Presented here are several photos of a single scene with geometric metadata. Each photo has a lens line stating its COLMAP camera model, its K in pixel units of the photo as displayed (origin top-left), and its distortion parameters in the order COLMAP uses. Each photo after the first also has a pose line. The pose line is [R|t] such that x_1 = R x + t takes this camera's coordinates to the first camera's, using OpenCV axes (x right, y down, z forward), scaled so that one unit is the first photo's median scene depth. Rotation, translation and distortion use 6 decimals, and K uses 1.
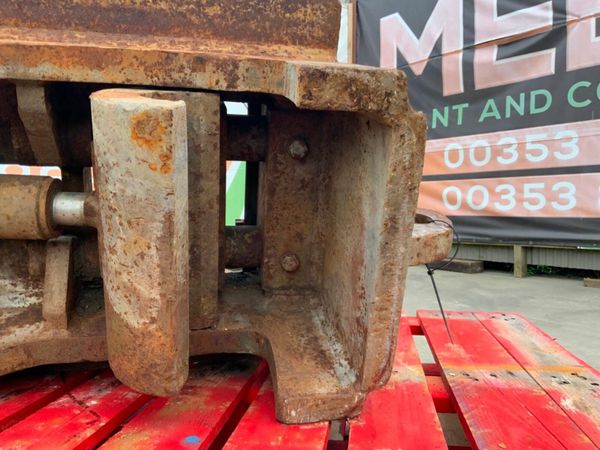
lens RADIAL K [[499.6, 0, 303.4], [0, 499.6, 231.3], [0, 0, 1]] dist [0.074021, -0.130286]
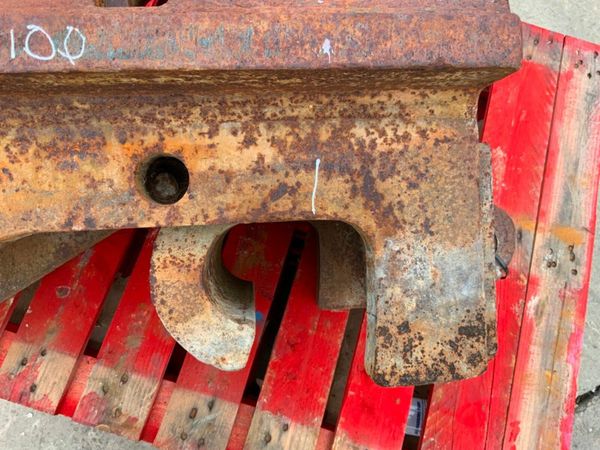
lens RADIAL K [[499.6, 0, 304.4], [0, 499.6, 229.6], [0, 0, 1]] dist [0.074021, -0.130286]
pose [[0.986423, 0.159695, 0.038292, -0.140440], [-0.089077, 0.324416, 0.941711, -0.834417], [0.137964, -0.932337, 0.334237, 0.585462]]
